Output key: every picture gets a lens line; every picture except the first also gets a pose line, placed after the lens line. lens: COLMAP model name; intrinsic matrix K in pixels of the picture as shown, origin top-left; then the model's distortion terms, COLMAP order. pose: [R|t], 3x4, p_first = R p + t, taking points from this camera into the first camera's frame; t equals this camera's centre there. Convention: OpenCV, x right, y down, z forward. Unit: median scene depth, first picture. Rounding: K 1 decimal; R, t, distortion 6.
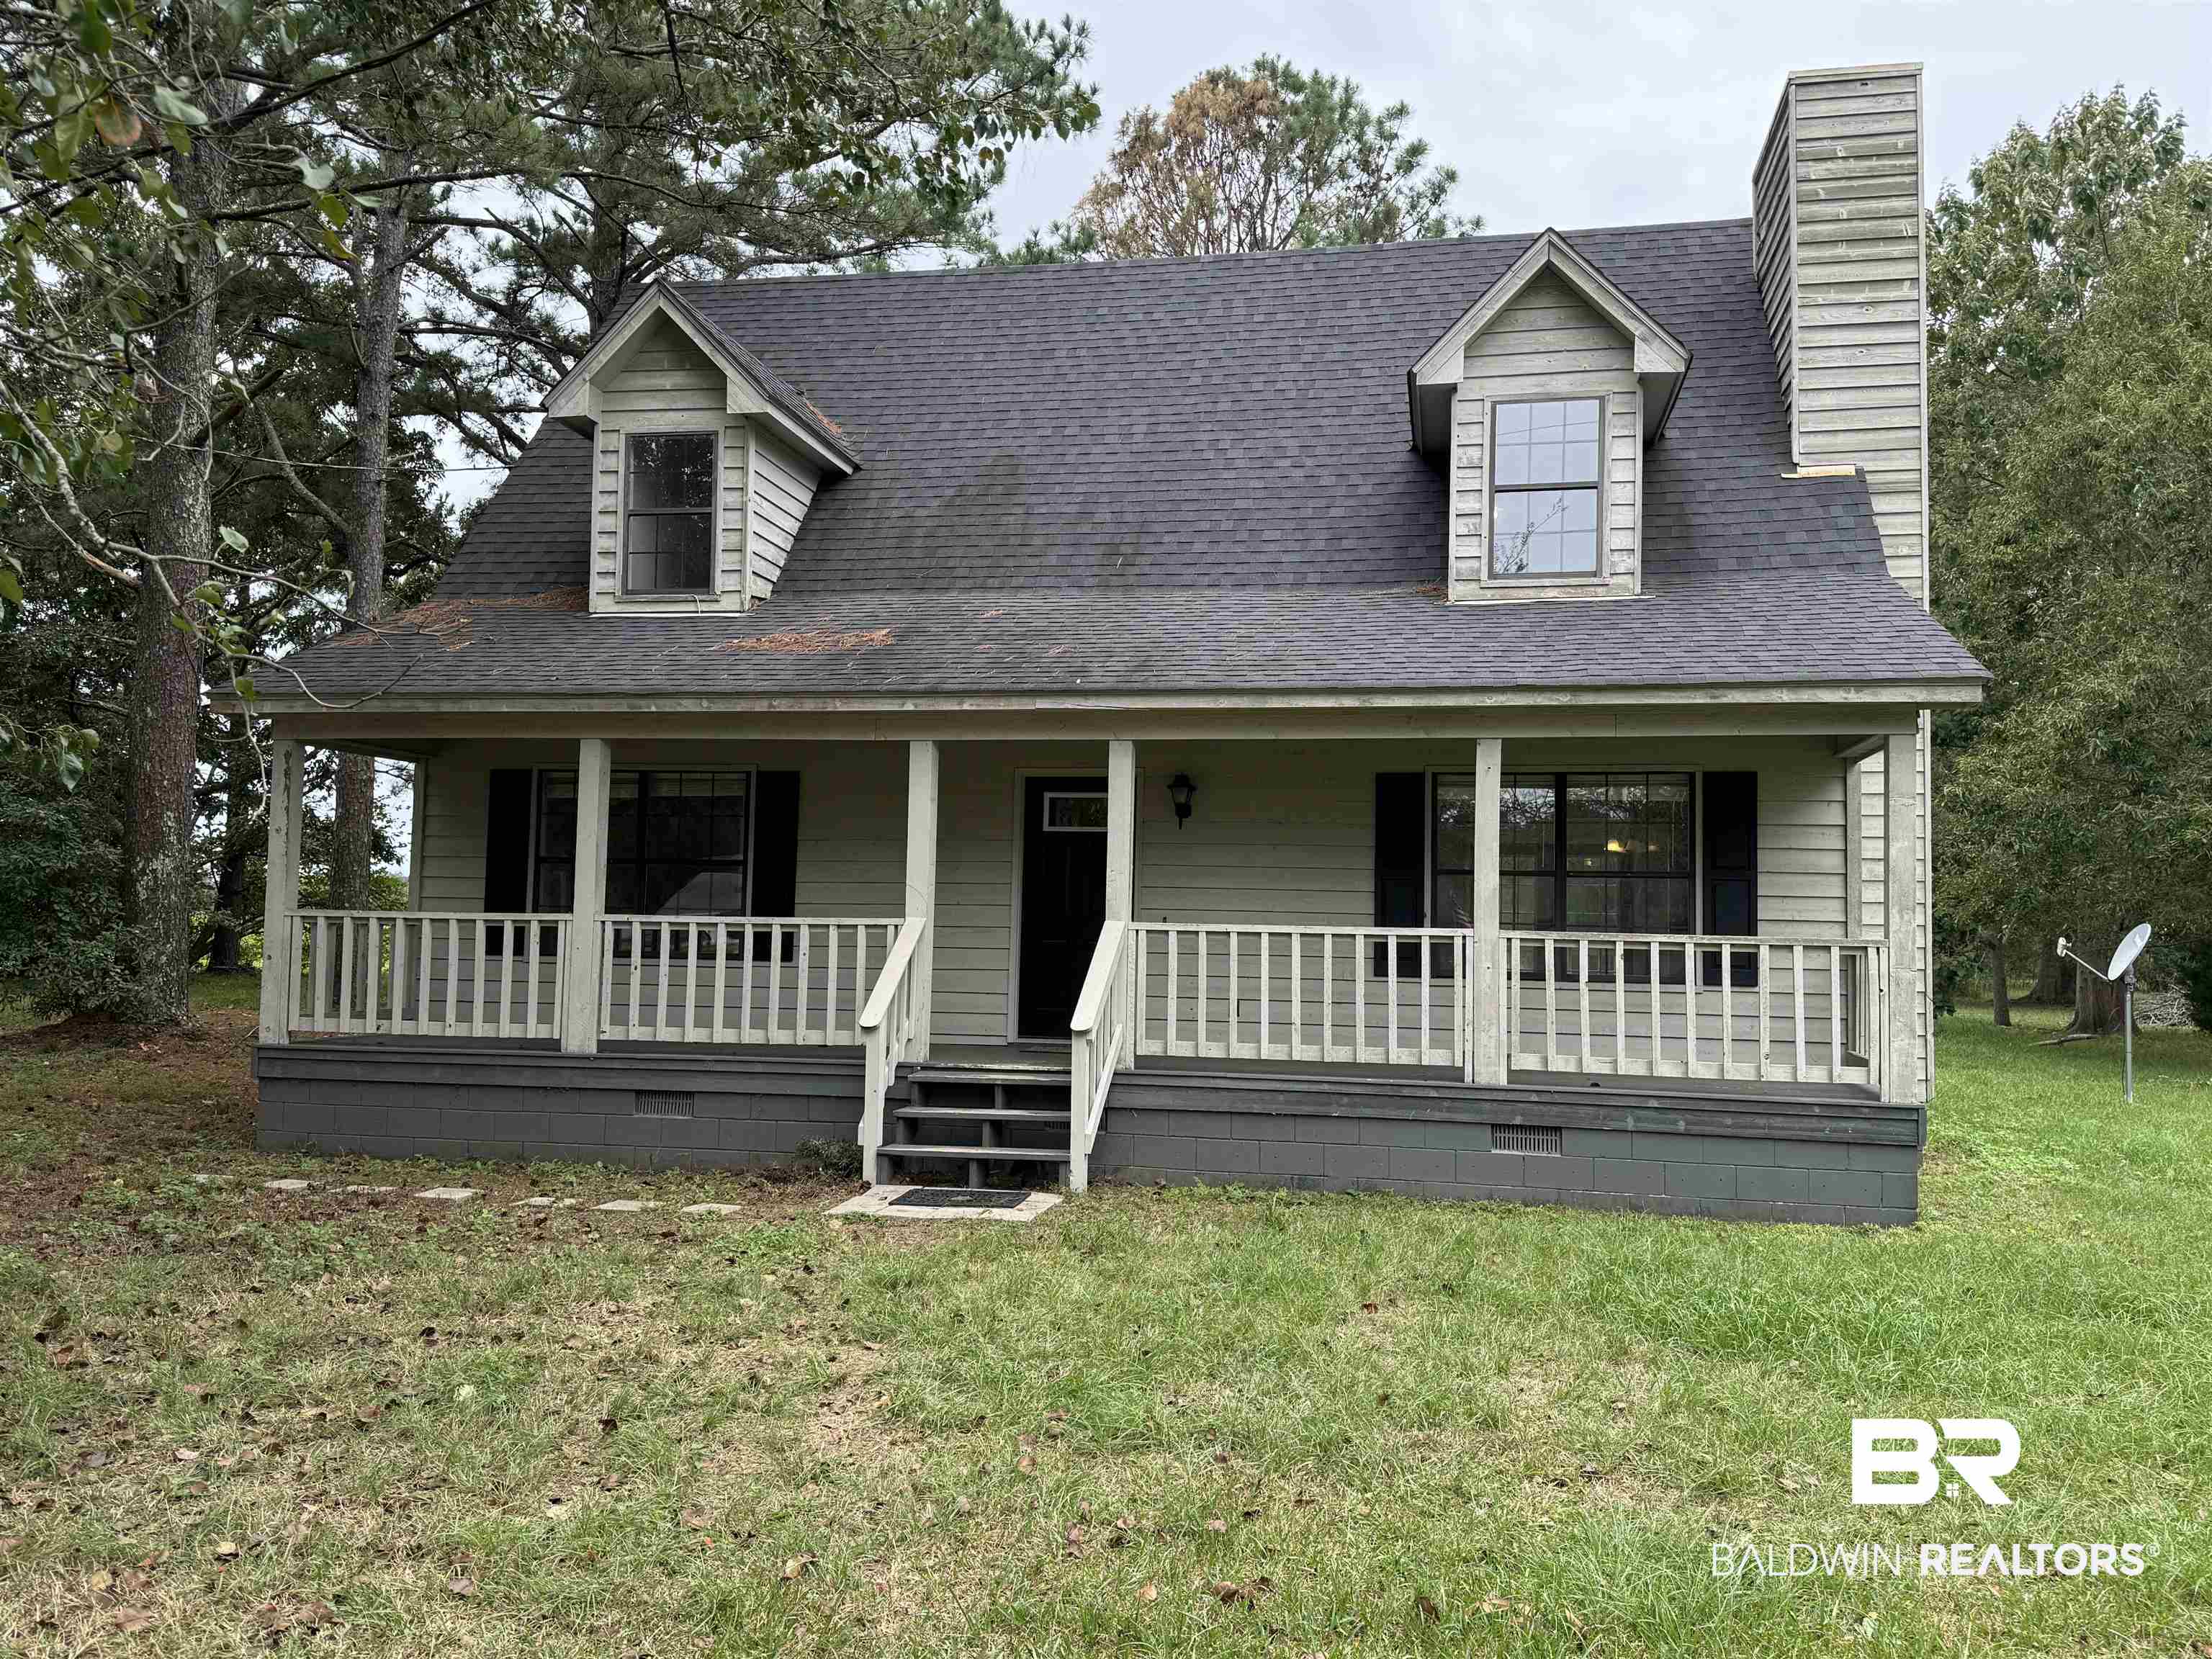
lens RADIAL K [[1685.9, 0, 1115.7], [0, 1685.9, 830.4], [0, 0, 1]] dist [0.072237, -0.066727]
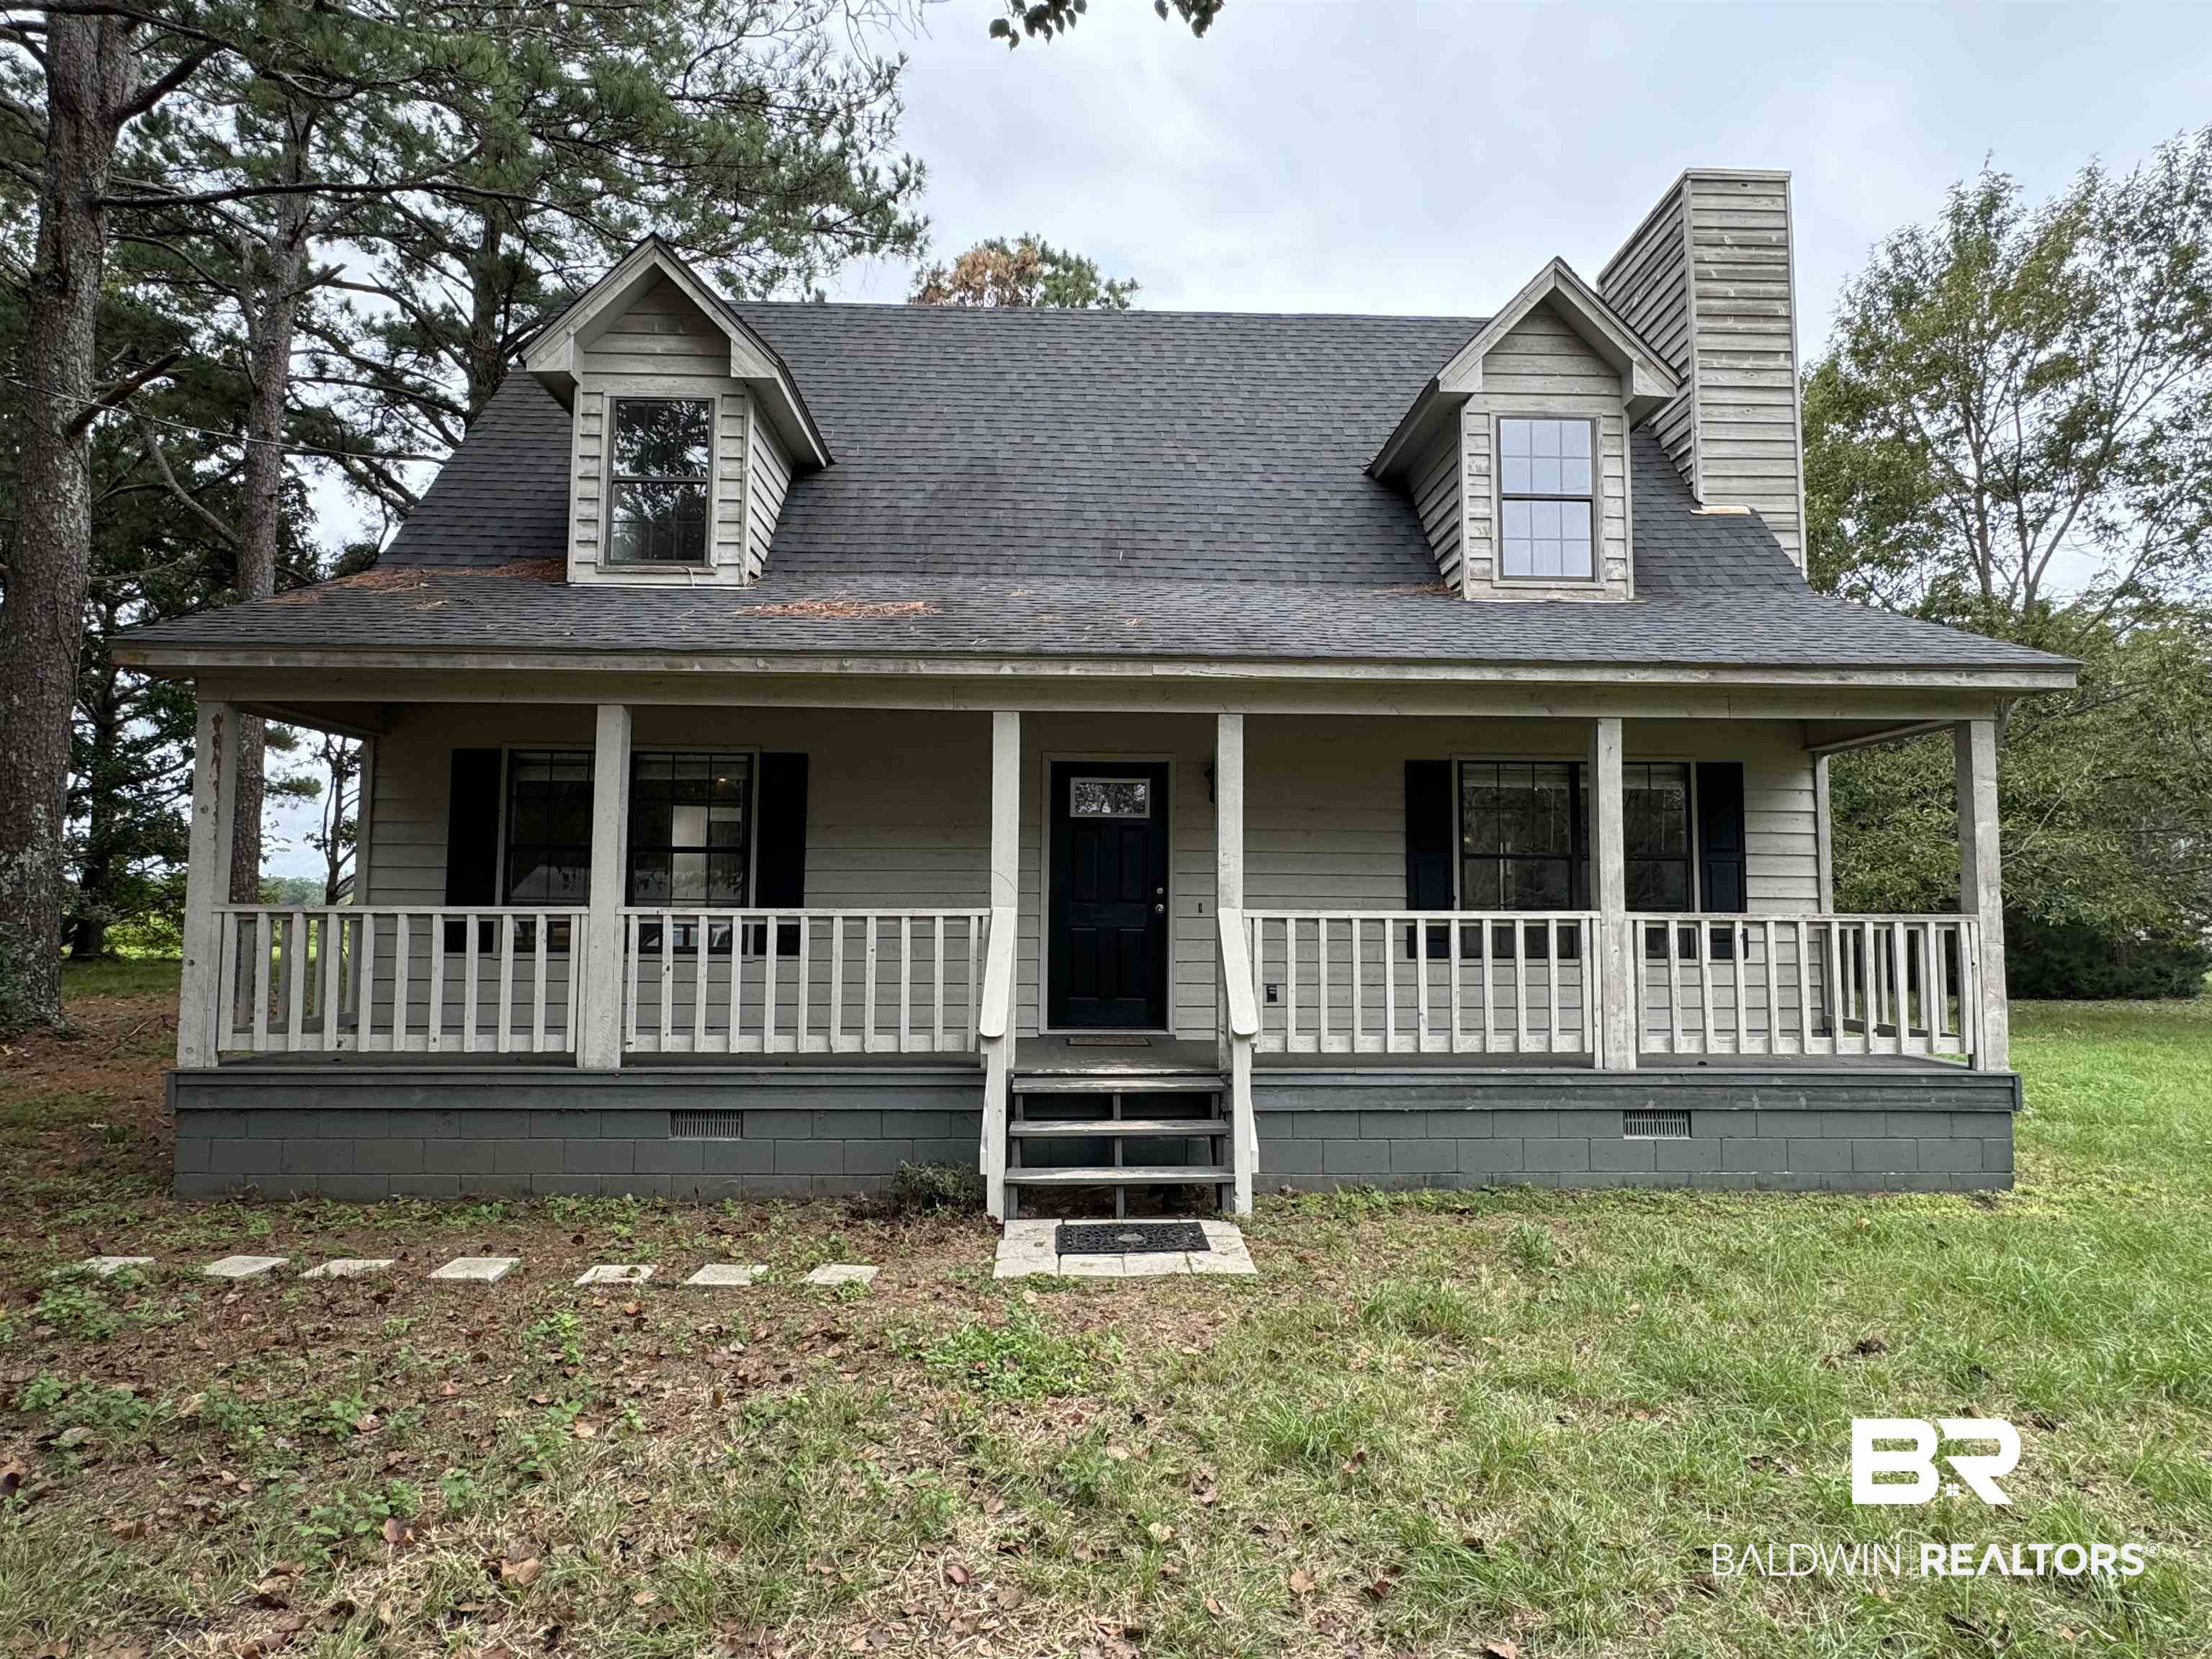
lens RADIAL K [[1212.1, 0, 1105.7], [0, 1212.1, 826.3], [0, 0, 1]] dist [-0.017584, 0.018707]
pose [[0.975010, 0.002770, 0.222143, -0.187685], [-0.000558, 0.999950, -0.010022, 0.013458], [-0.222160, 0.009647, 0.974963, 0.320875]]
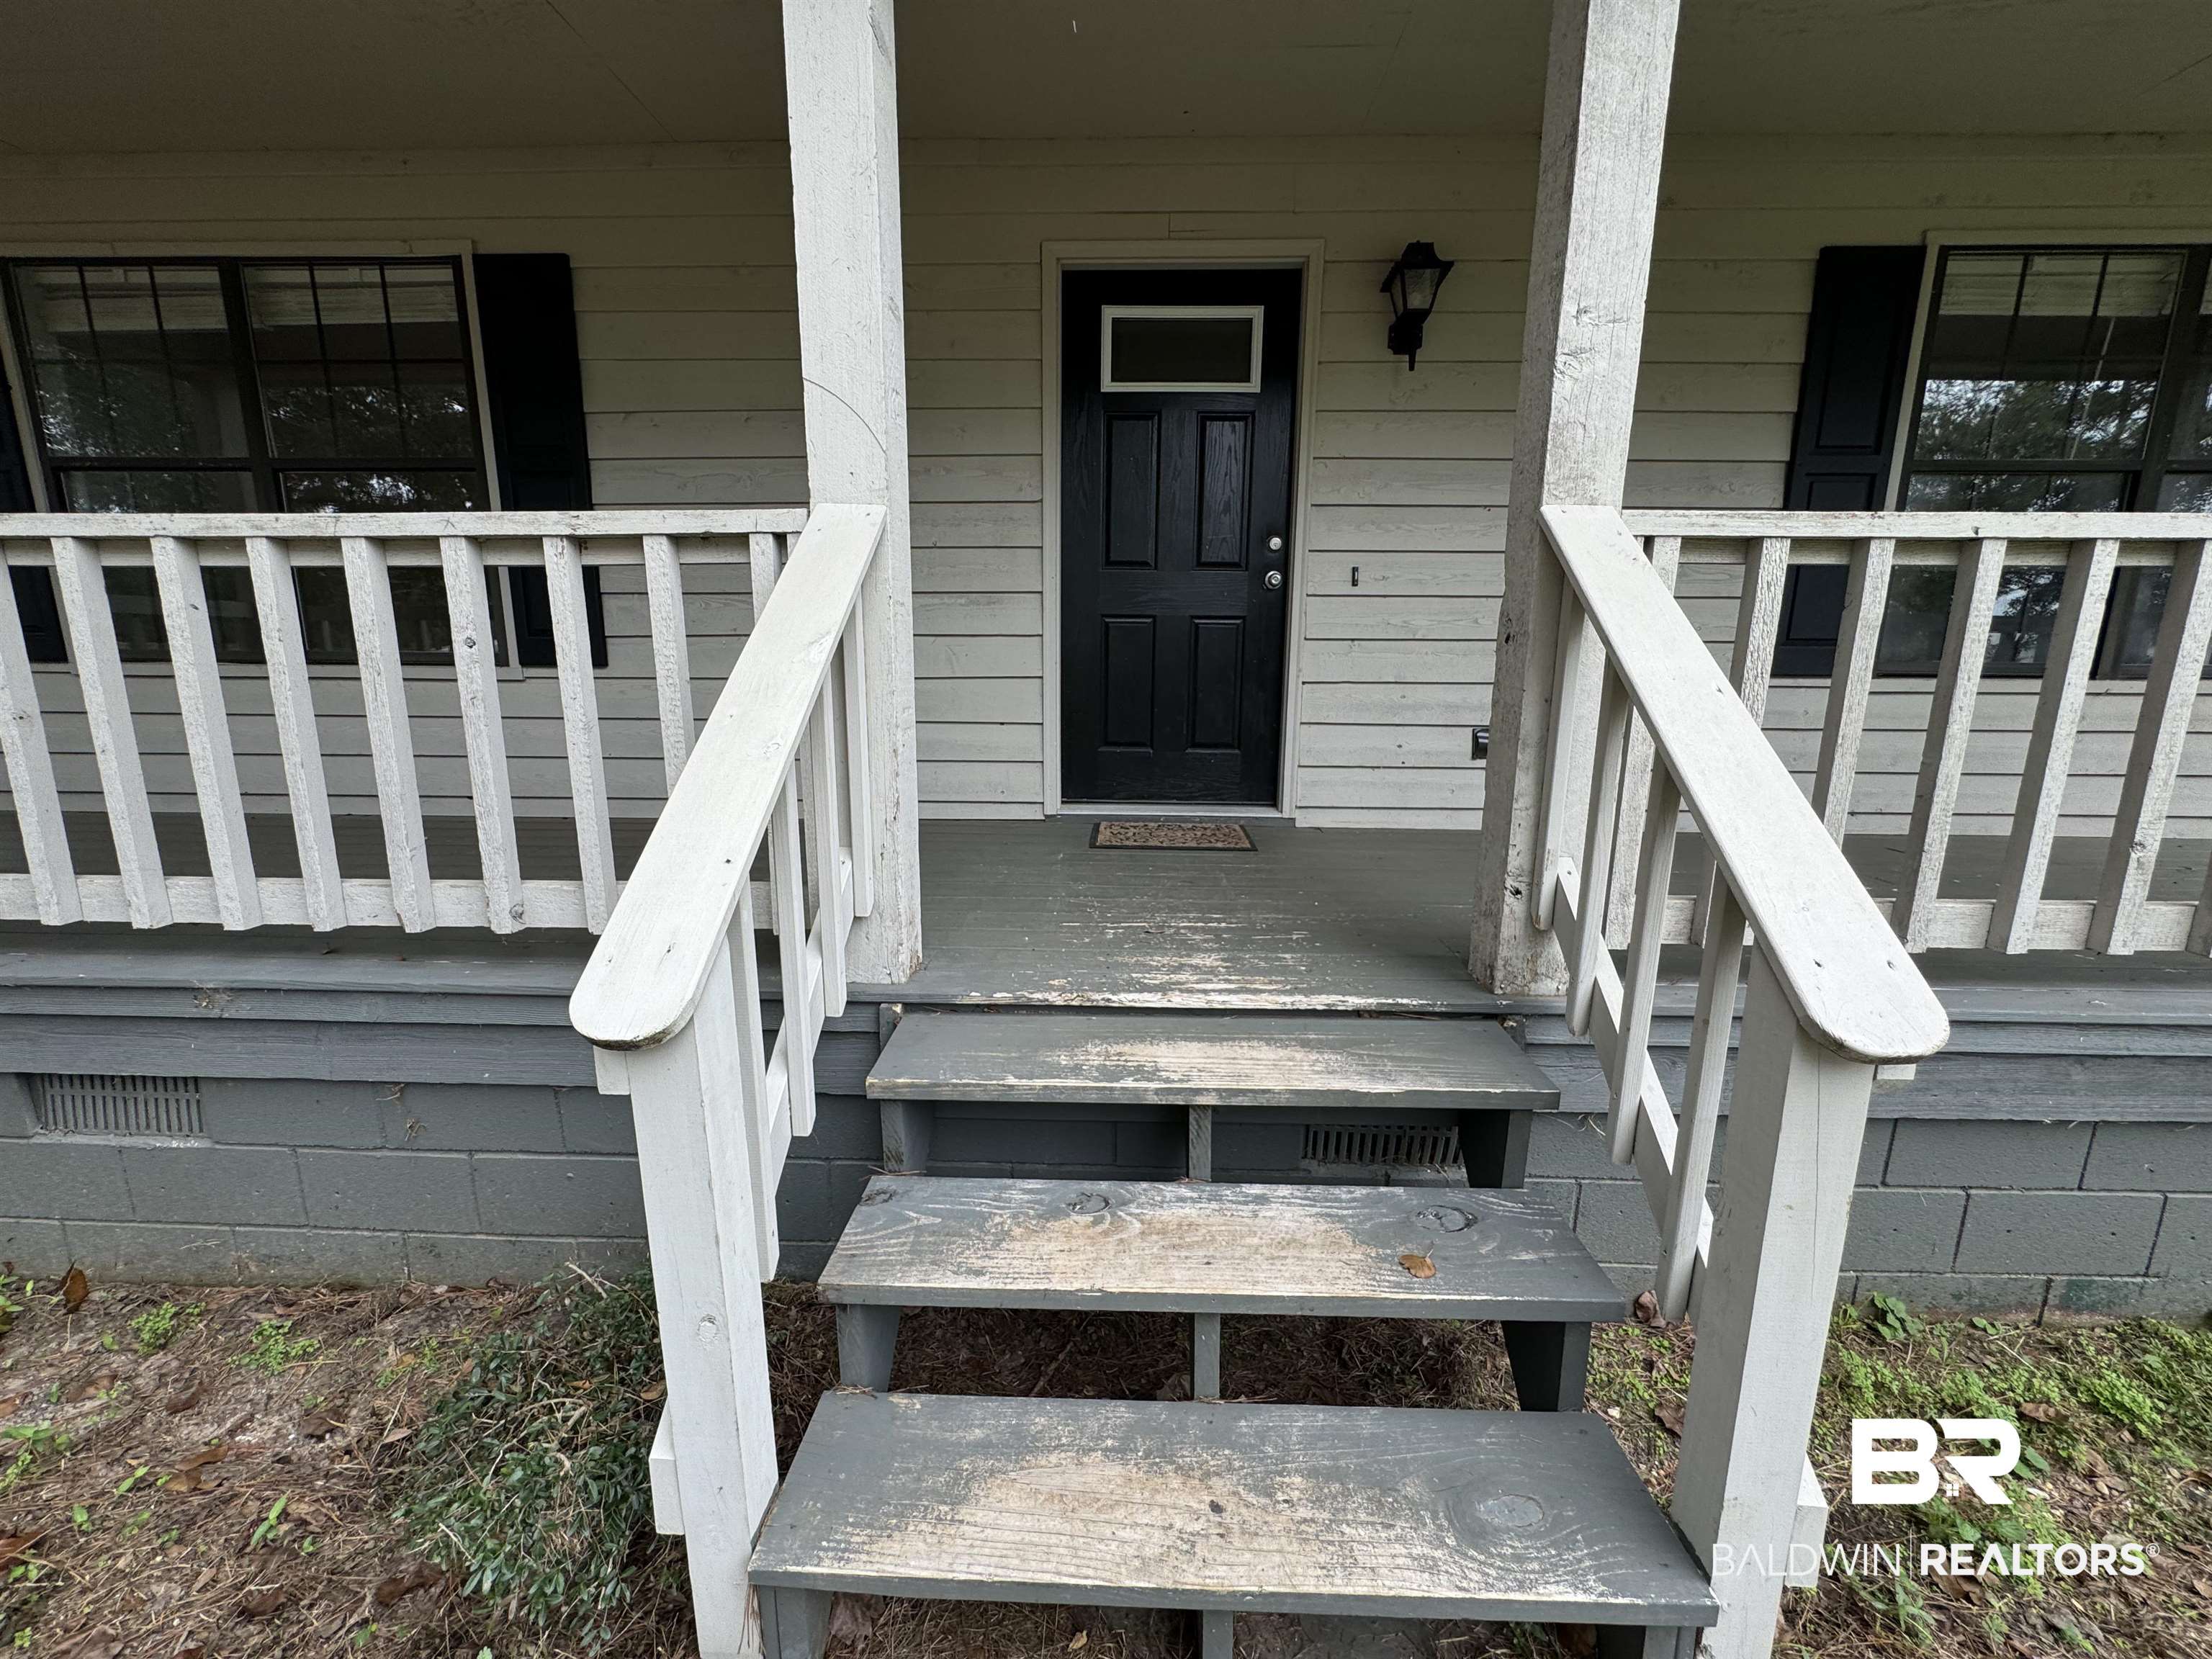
lens RADIAL K [[895.3, 0, 1113.9], [0, 895.3, 819.9], [0, 0, 1]] dist [-0.005538, 0.000506]
pose [[0.986385, -0.043210, 0.158673, -0.090047], [0.002546, 0.968760, 0.247988, 0.059600], [-0.164432, -0.244208, 0.955680, 0.751918]]
